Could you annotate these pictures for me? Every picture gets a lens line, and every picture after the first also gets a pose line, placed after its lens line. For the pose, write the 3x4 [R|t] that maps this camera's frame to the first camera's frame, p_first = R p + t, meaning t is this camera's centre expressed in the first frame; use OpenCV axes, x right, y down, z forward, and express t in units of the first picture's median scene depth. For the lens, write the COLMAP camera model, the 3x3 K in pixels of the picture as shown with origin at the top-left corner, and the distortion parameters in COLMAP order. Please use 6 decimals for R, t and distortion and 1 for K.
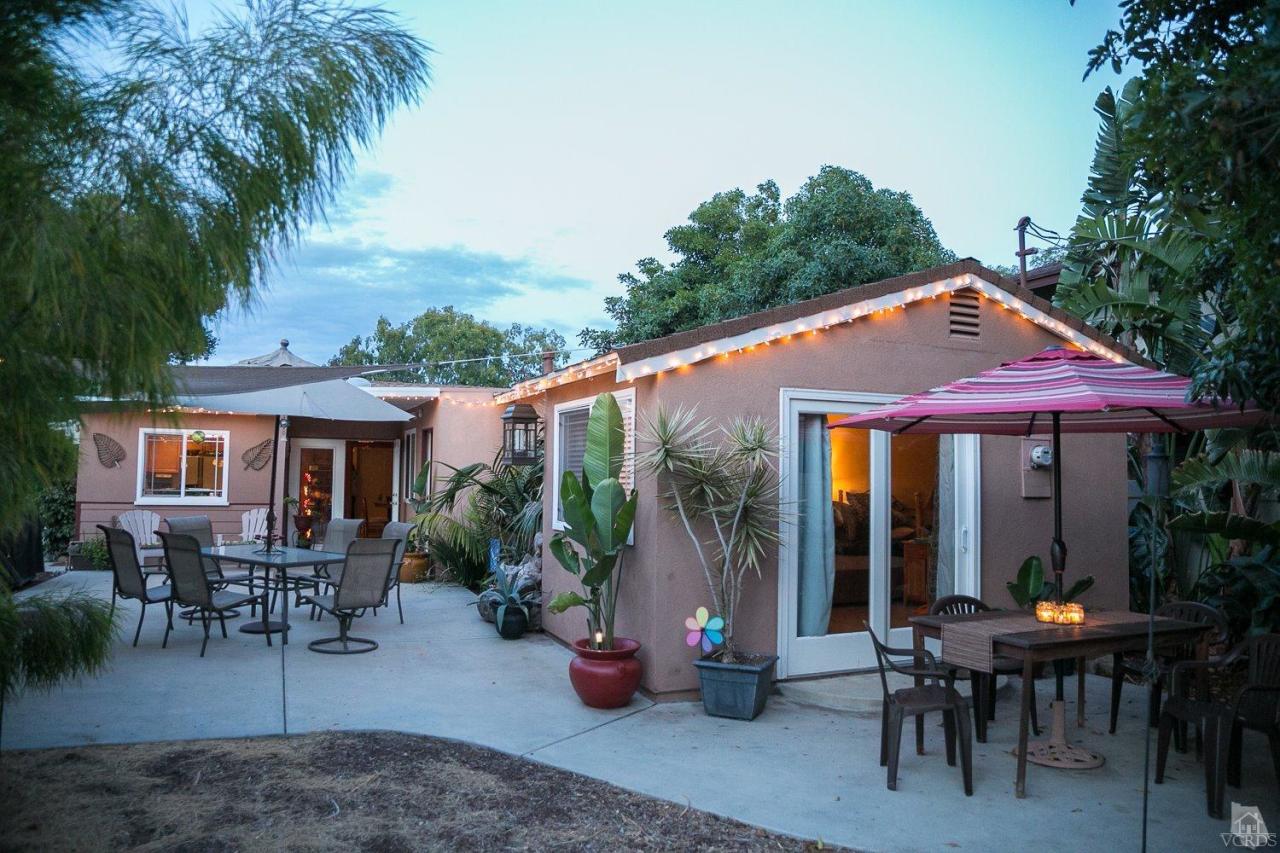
lens RADIAL K [[907.4, 0, 641.4], [0, 907.4, 486.4], [0, 0, 1]] dist [-0.002765, 0.029425]
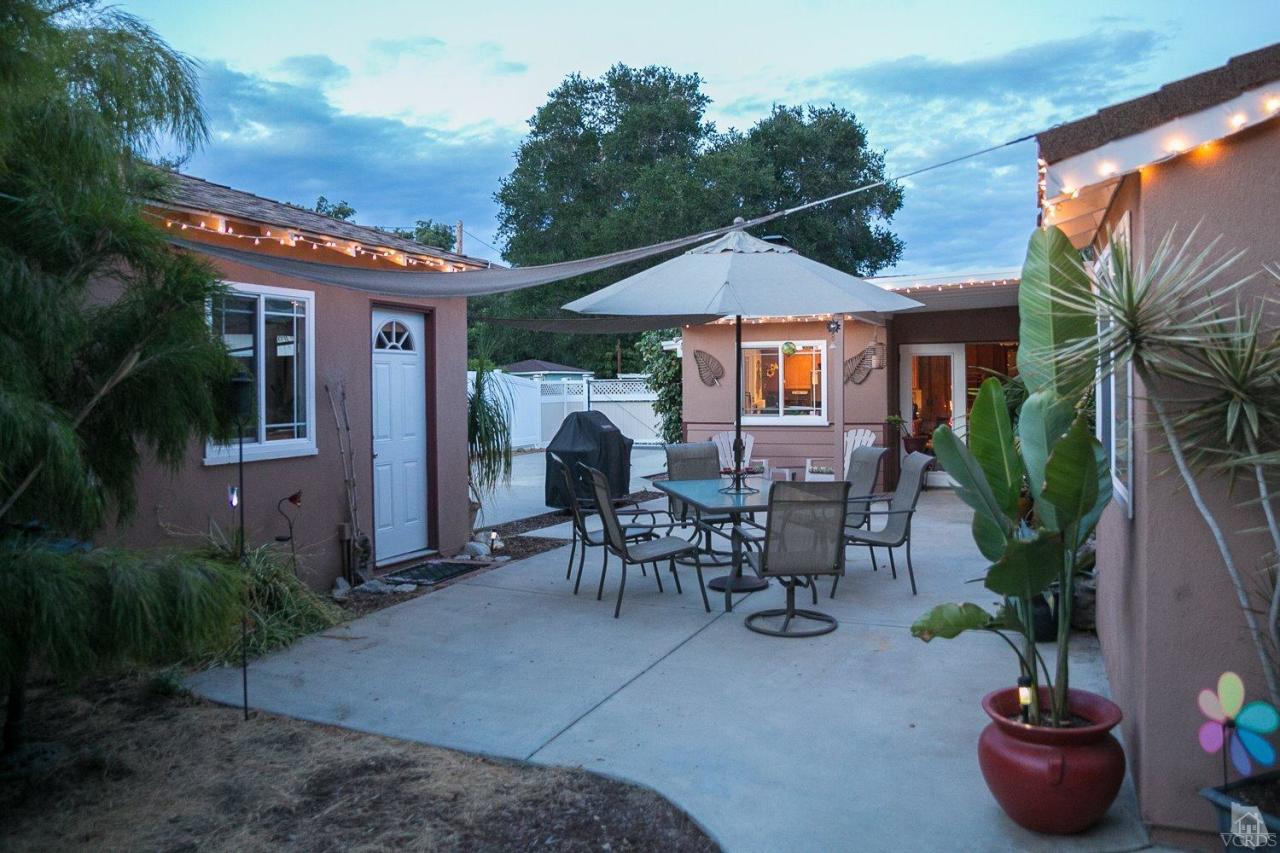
lens RADIAL K [[993.9, 0, 640.0], [0, 993.9, 426.5], [0, 0, 1]] dist [-0.150457, 0.137864]
pose [[0.725339, 0.002256, -0.688388, 0.199240], [0.017686, 0.999603, 0.021911, -0.005757], [0.688165, -0.028068, 0.725011, 0.505367]]
